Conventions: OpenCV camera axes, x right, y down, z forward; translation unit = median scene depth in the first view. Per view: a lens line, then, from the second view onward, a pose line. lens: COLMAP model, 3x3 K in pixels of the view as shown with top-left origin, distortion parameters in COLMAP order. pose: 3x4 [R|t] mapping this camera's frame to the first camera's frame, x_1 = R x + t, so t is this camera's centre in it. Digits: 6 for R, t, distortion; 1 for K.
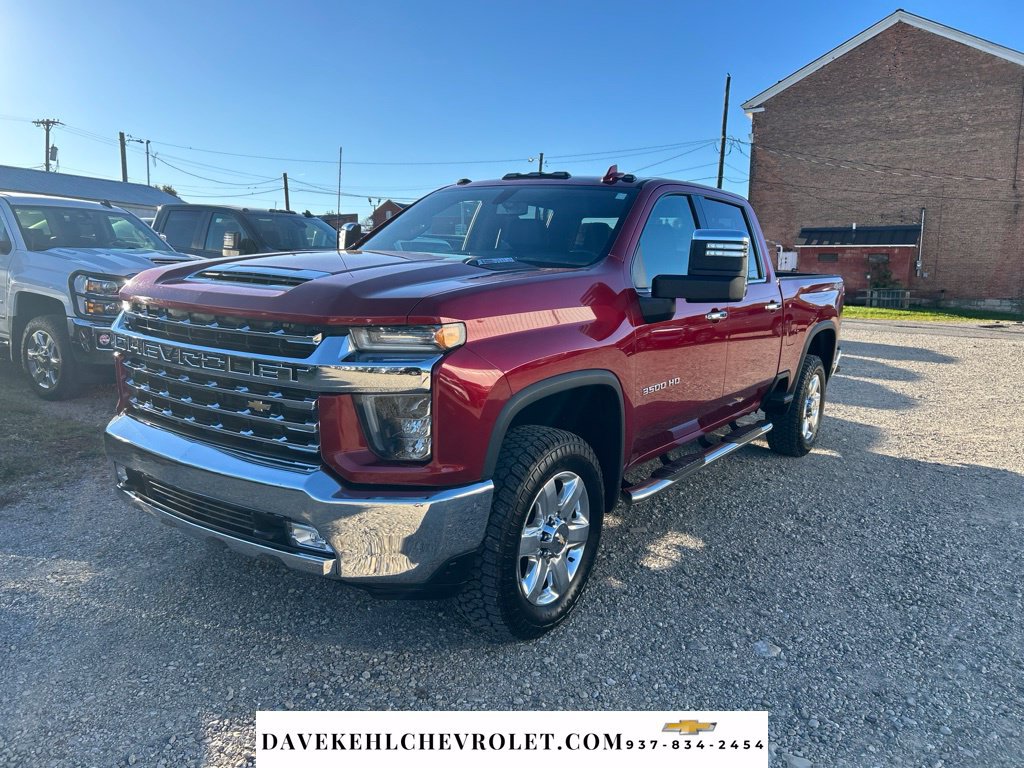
lens RADIAL K [[773.1, 0, 500.0], [0, 773.1, 368.6], [0, 0, 1]] dist [0.036024, -0.035058]
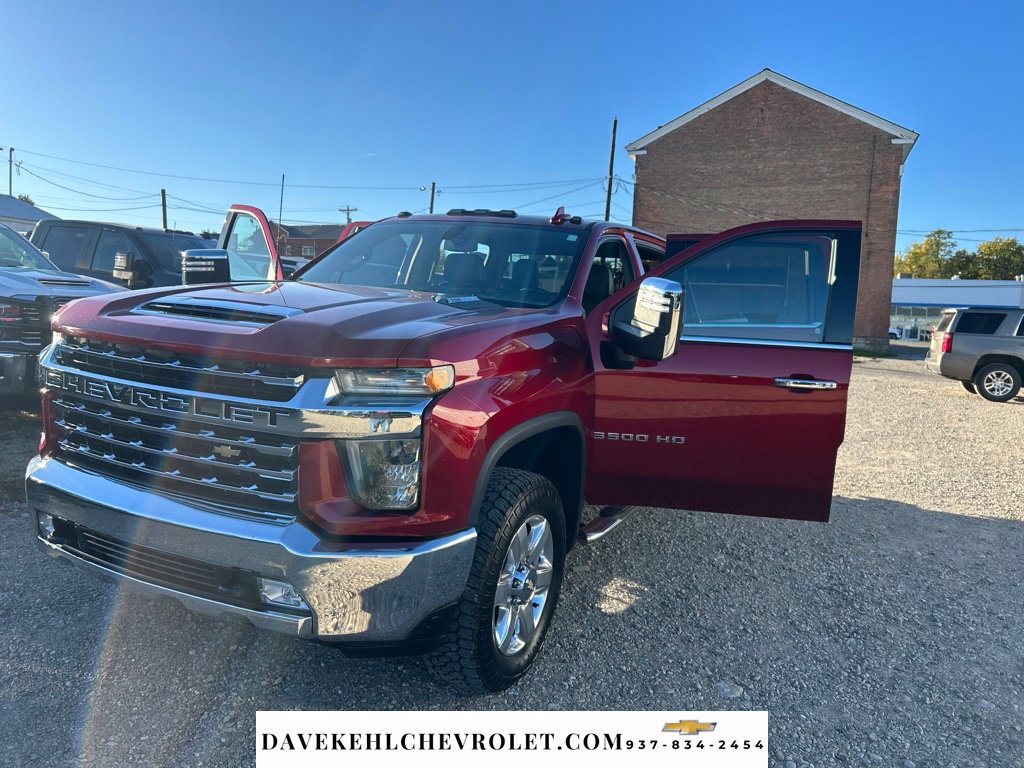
lens RADIAL K [[773.1, 0, 500.0], [0, 773.1, 368.6], [0, 0, 1]] dist [0.036024, -0.035058]
pose [[0.988761, 0.014546, 0.148797, -0.106461], [-0.009308, 0.999314, -0.035841, -0.017103], [-0.149216, 0.034053, 0.988218, 0.028338]]
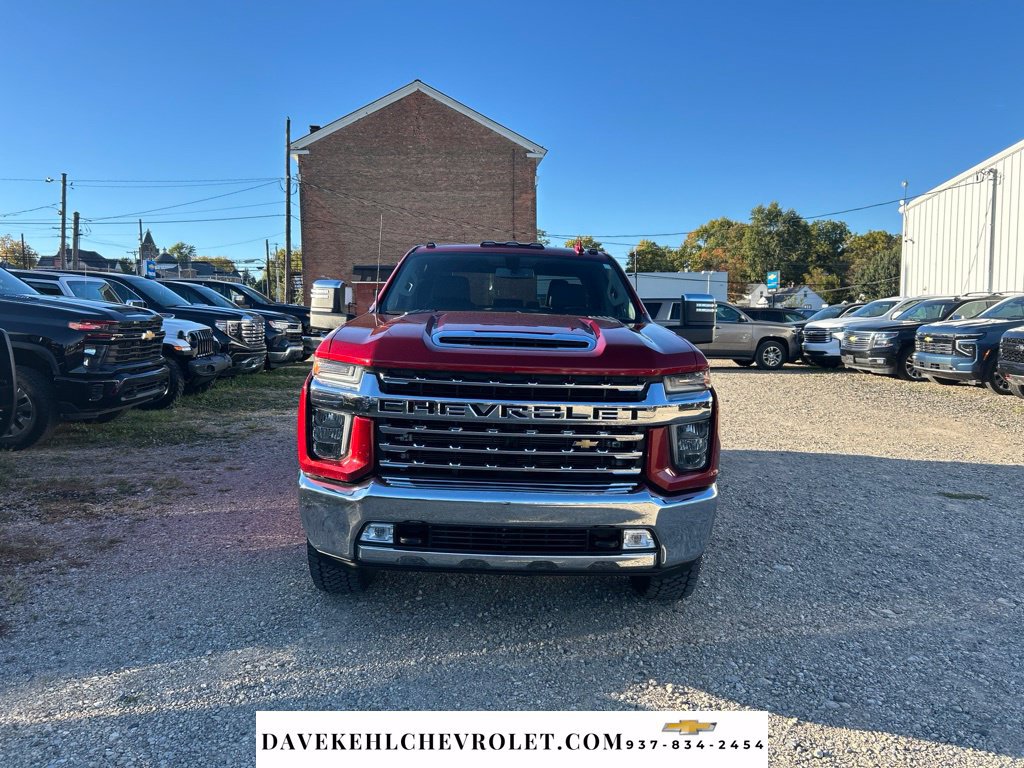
lens RADIAL K [[770.7, 0, 507.4], [0, 770.7, 379.4], [0, 0, 1]] dist [0.046630, -0.050306]
pose [[0.811879, -0.069105, 0.579721, -0.936417], [0.084599, 0.996415, 0.000298, -0.055259], [-0.577664, 0.048802, 0.814815, 0.050236]]
